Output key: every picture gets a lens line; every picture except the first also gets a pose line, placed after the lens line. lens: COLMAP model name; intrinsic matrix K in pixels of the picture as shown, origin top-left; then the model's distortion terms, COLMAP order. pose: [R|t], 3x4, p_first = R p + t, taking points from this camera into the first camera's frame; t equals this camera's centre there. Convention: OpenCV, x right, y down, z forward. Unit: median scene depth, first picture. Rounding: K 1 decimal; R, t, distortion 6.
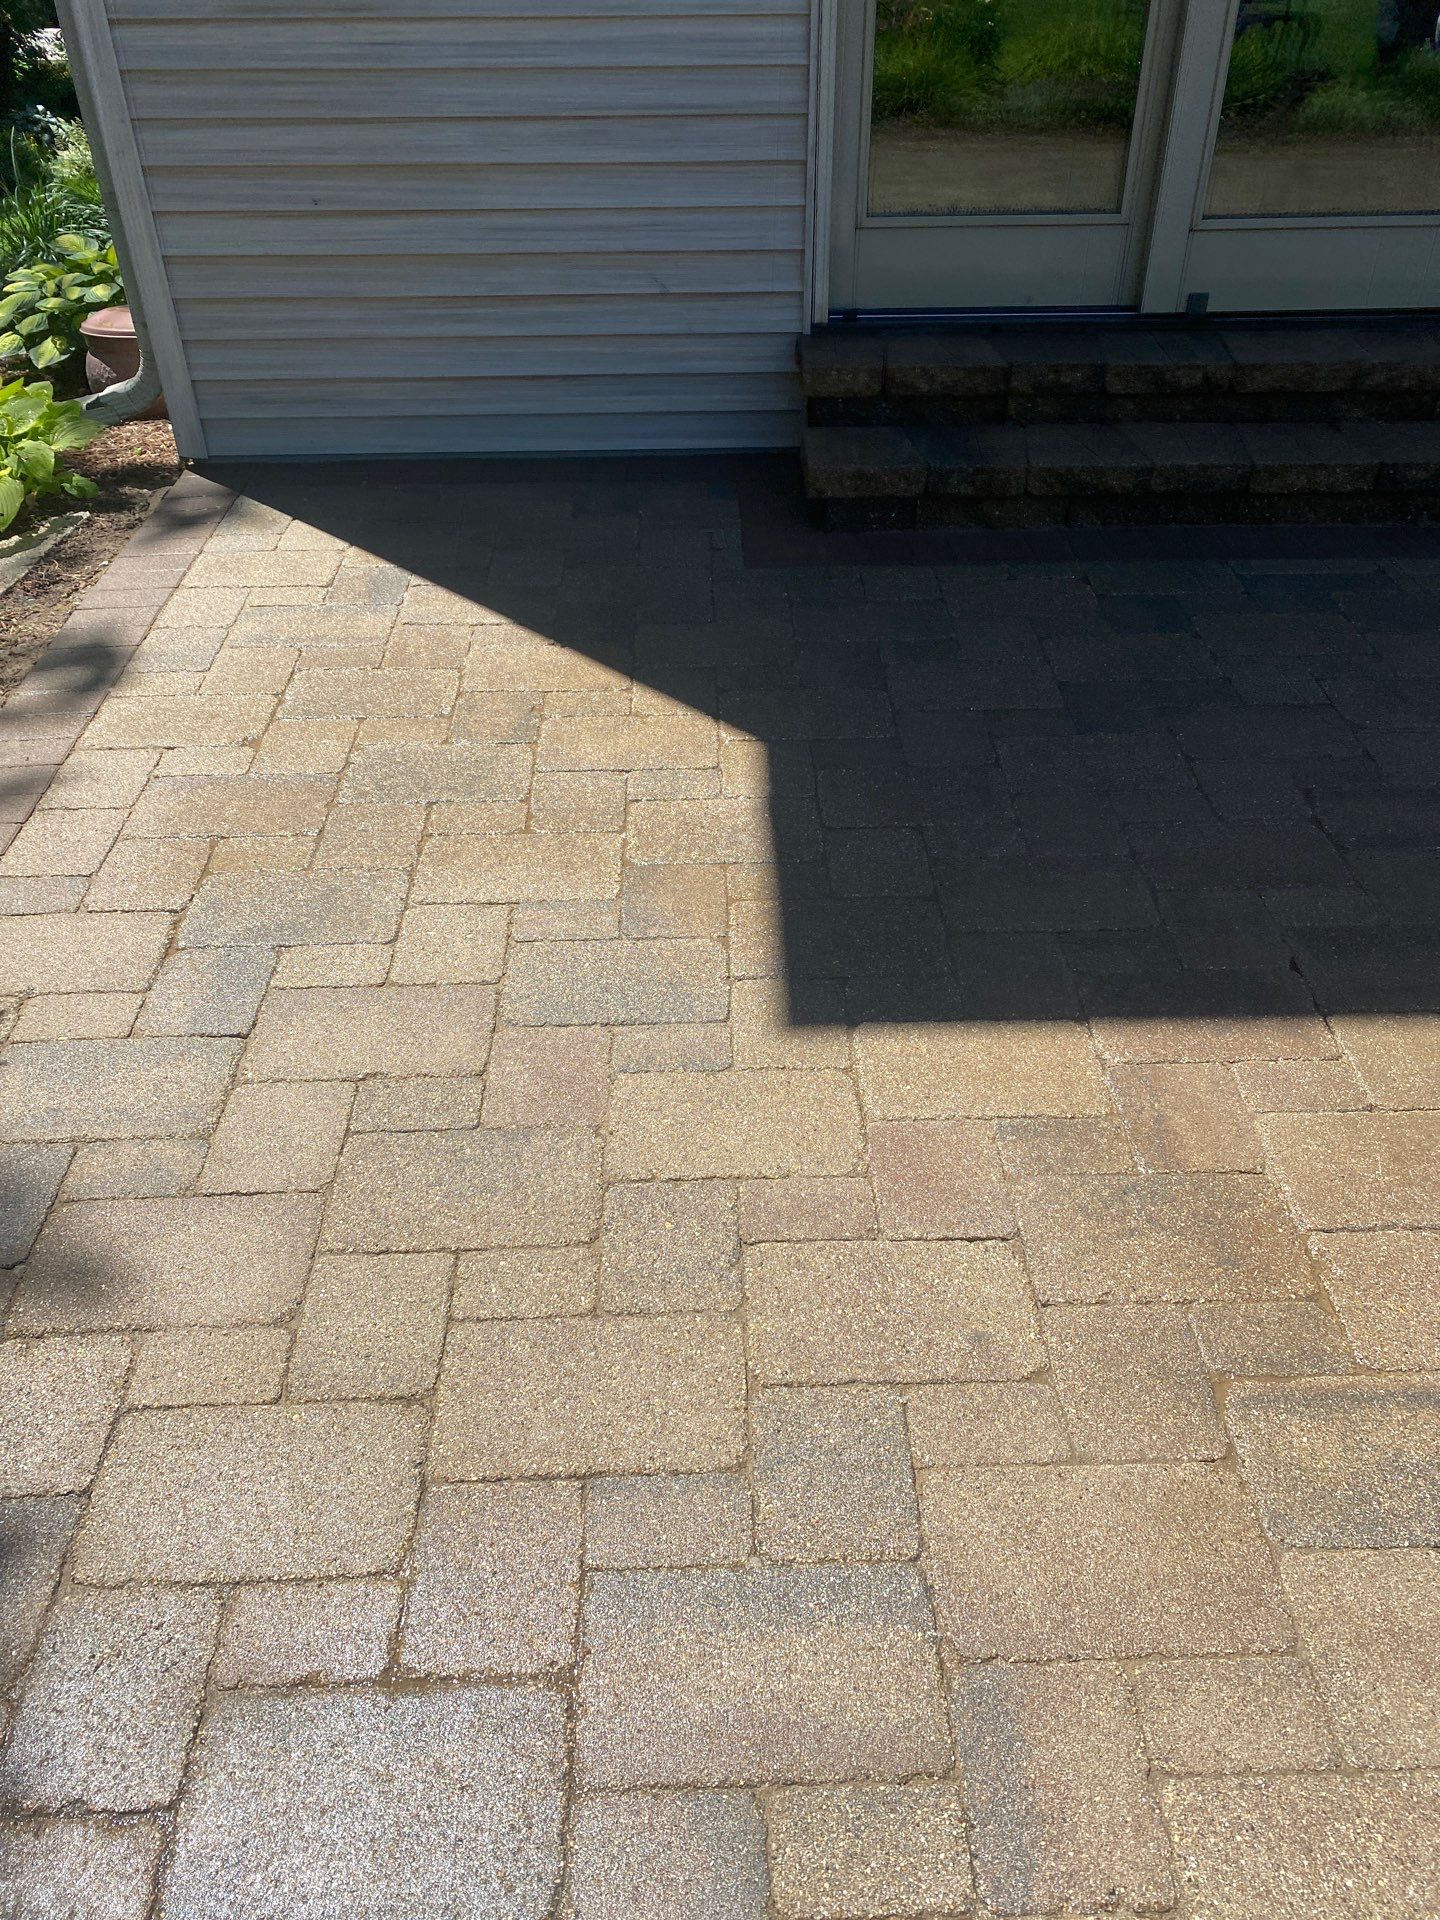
lens RADIAL K [[1446.3, 0, 734.0], [0, 1446.3, 948.7], [0, 0, 1]] dist [-0.000734, 0.000442]
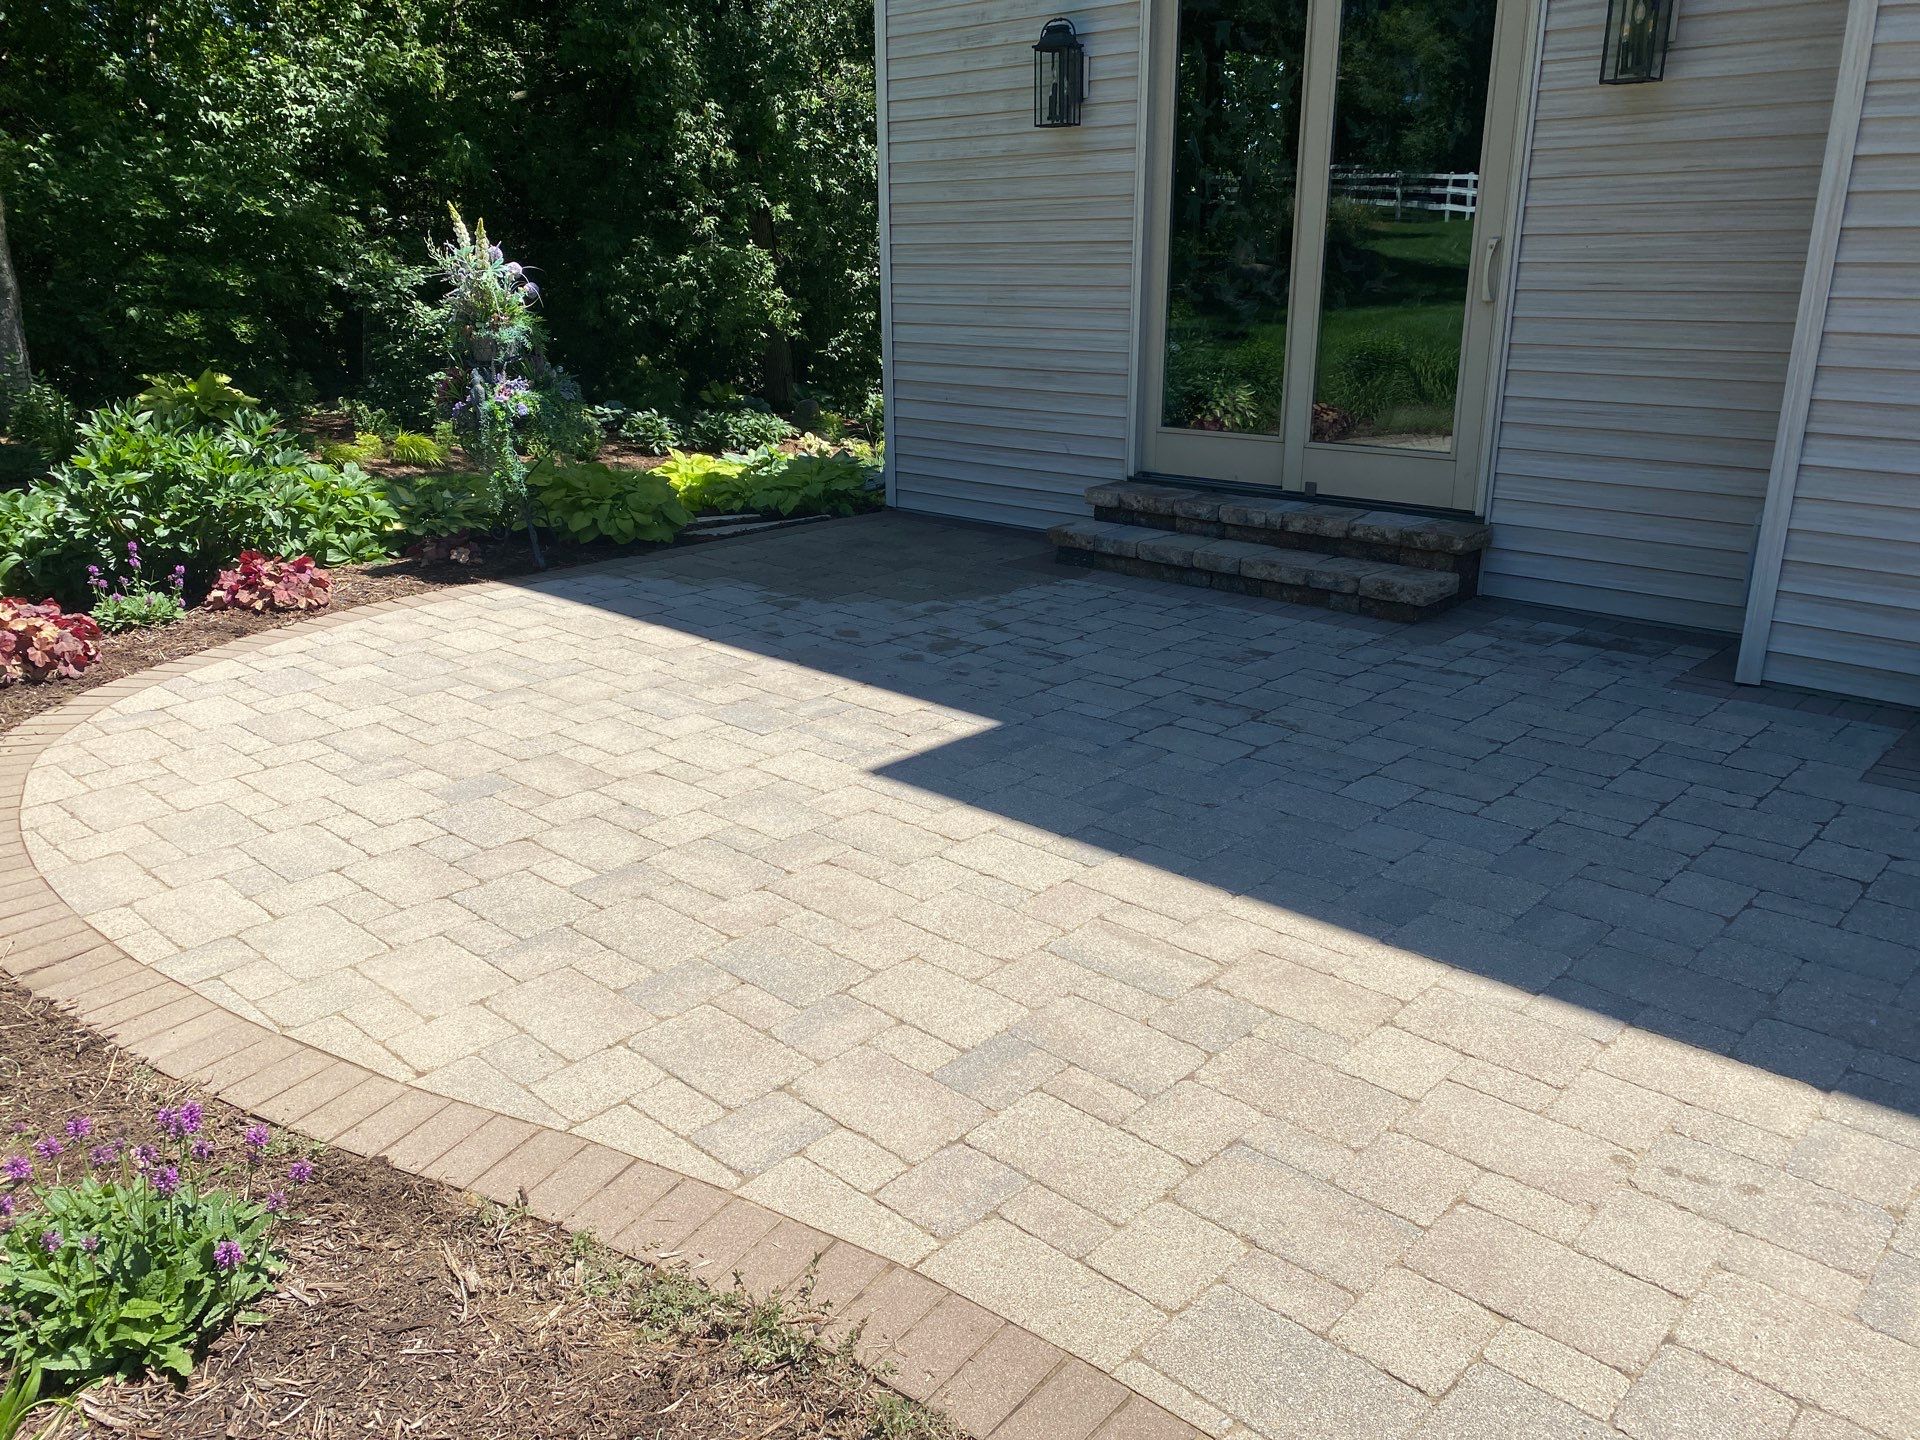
lens RADIAL K [[1467.2, 0, 944.7], [0, 1467.2, 714.8], [0, 0, 1]] dist [0.040335, -0.045753]
pose [[0.704406, 0.215160, -0.676401, 1.337535], [-0.427327, 0.889448, -0.162091, 0.274287], [0.566748, 0.403222, 0.718477, -0.406892]]
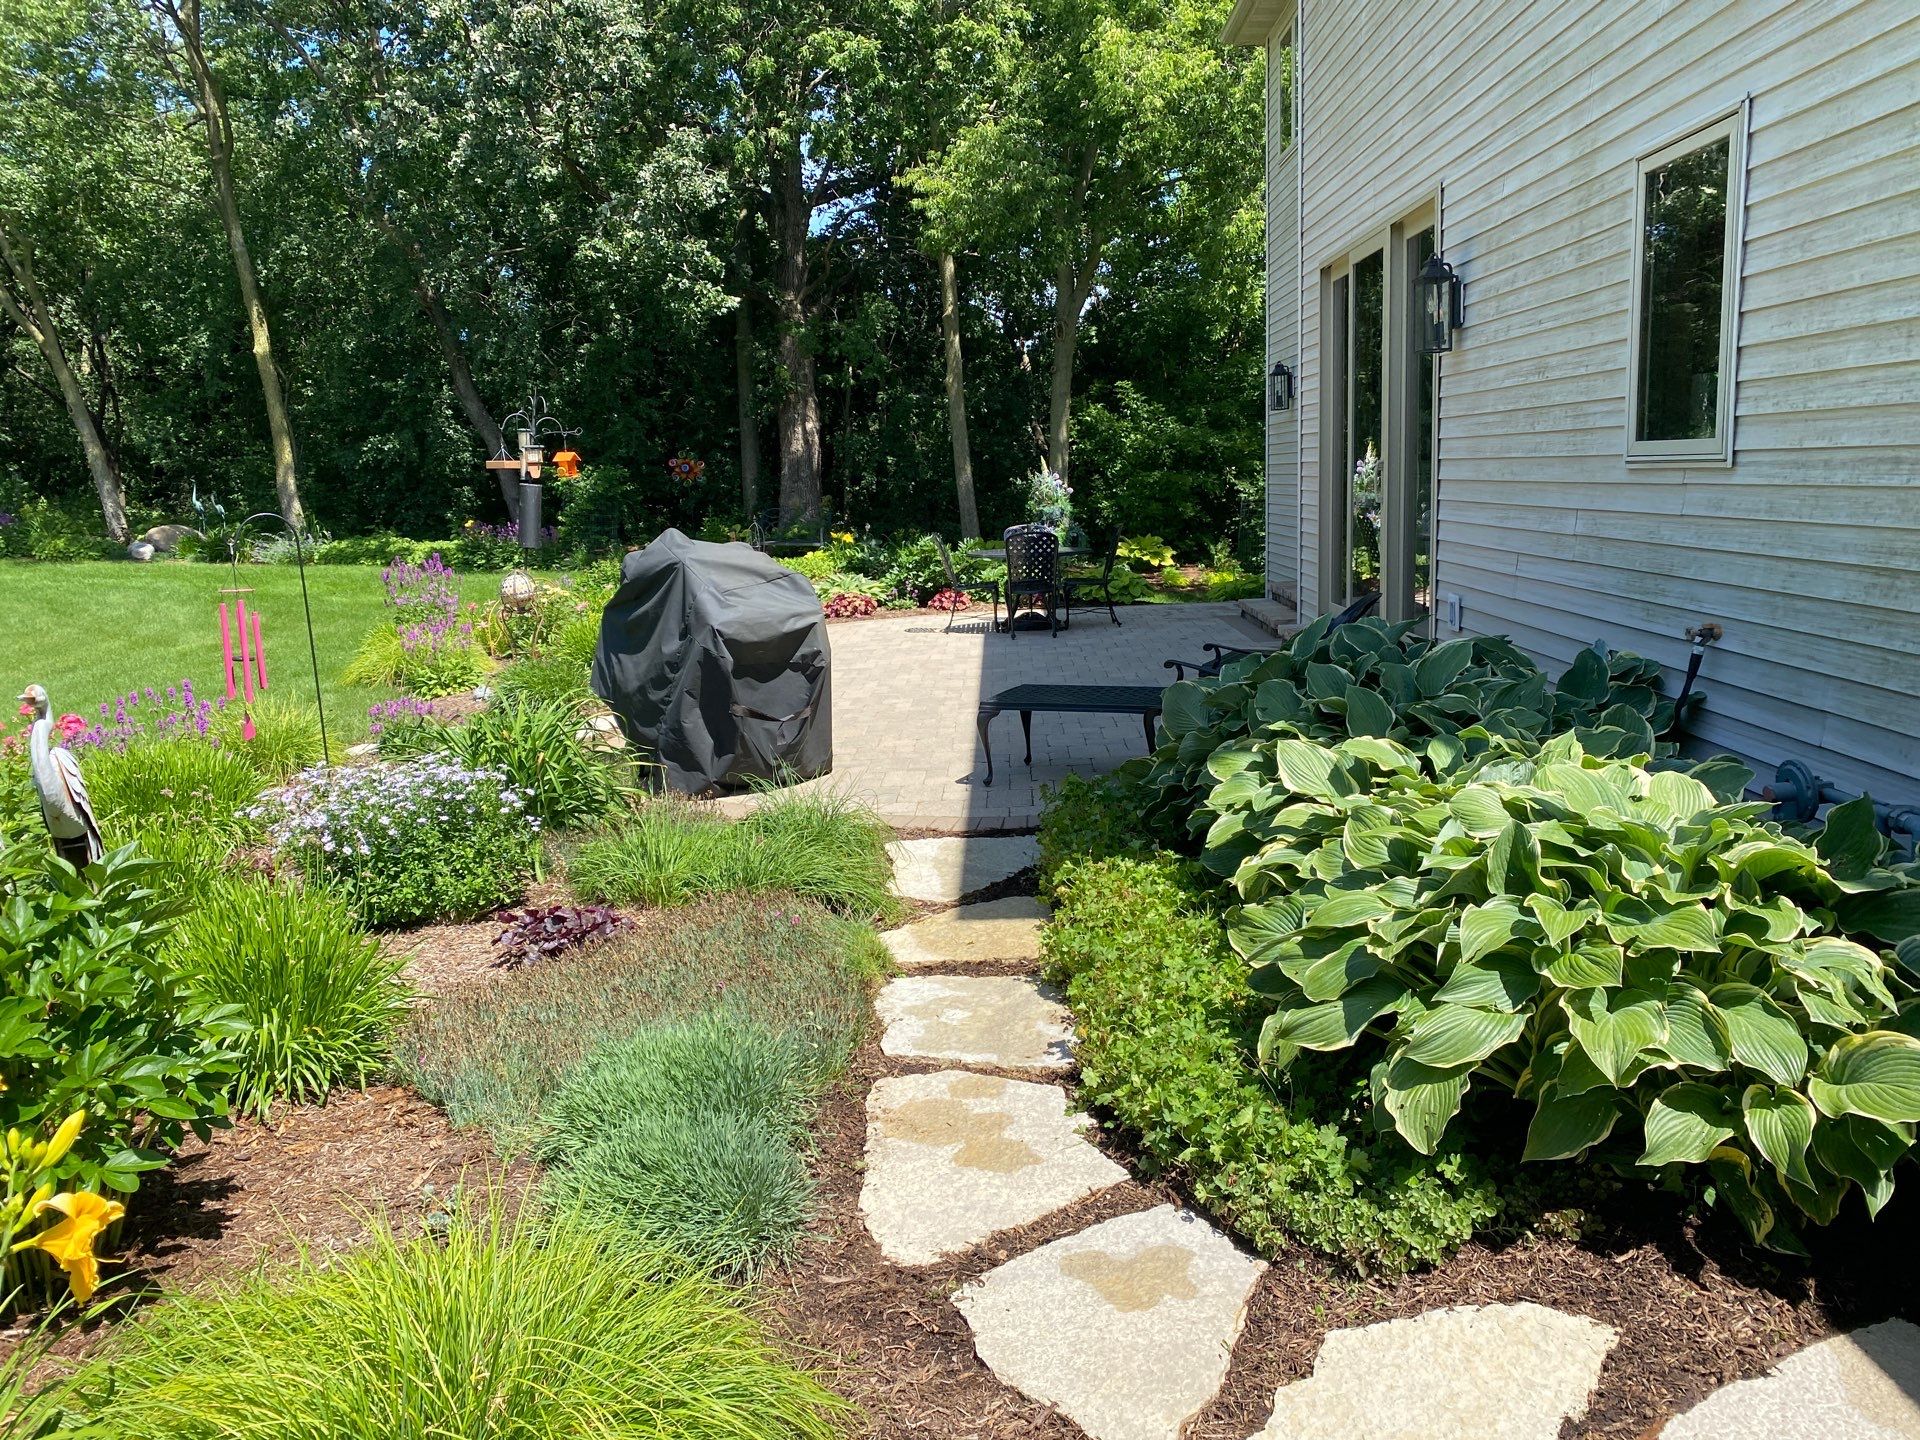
lens RADIAL K [[1467.2, 0, 944.4], [0, 1467.2, 717.0], [0, 0, 1]] dist [0.040335, -0.045753]
pose [[-0.065445, 0.170819, -0.983127, 4.079827], [-0.577929, 0.796684, 0.176896, -0.314553], [0.813458, 0.579755, 0.046582, 0.320944]]
